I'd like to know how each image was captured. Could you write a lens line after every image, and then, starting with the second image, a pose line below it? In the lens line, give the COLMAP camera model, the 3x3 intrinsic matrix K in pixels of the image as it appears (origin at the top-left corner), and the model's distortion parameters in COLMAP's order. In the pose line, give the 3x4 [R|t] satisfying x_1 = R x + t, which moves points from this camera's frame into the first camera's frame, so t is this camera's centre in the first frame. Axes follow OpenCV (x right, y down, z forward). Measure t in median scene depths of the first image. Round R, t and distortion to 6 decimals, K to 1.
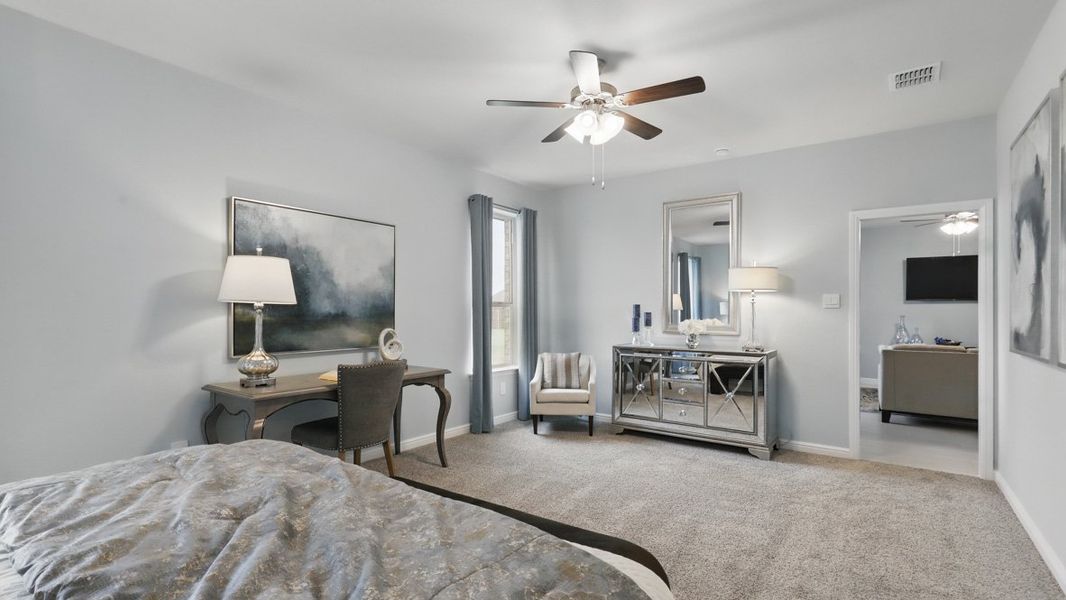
lens RADIAL K [[489.0, 0, 539.0], [0, 489.0, 309.1], [0, 0, 1]] dist [-0.000565, -0.001471]
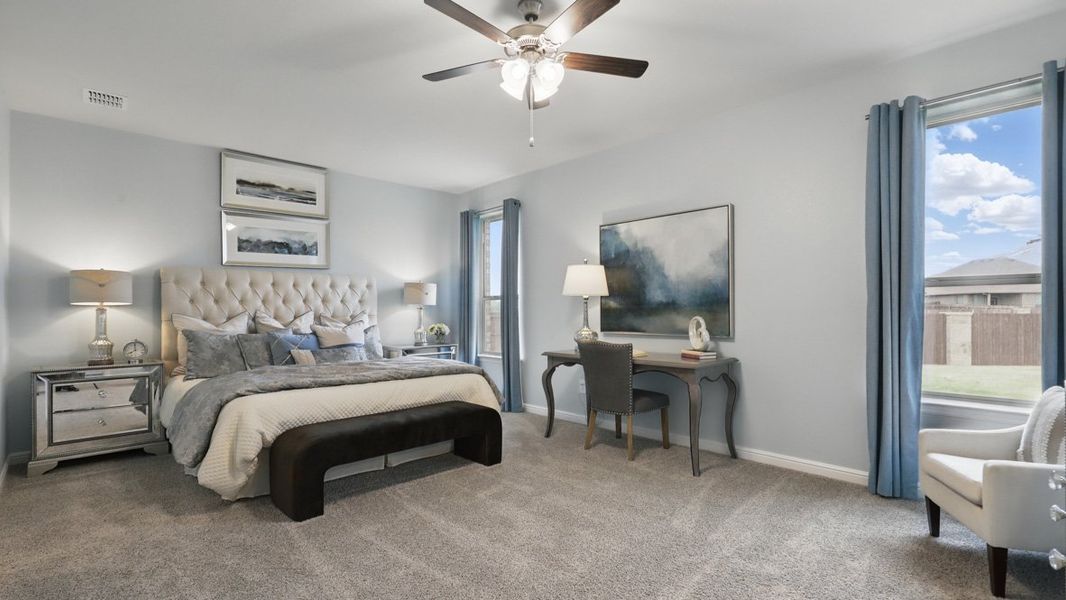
lens RADIAL K [[489.0, 0, 526.5], [0, 489.0, 309.1], [0, 0, 1]] dist [-0.000565, -0.001471]
pose [[-0.197339, -0.001797, -0.980334, 0.733373], [0.007899, 0.999963, -0.003423, 0.025907], [0.980303, -0.008419, -0.197318, 0.885828]]
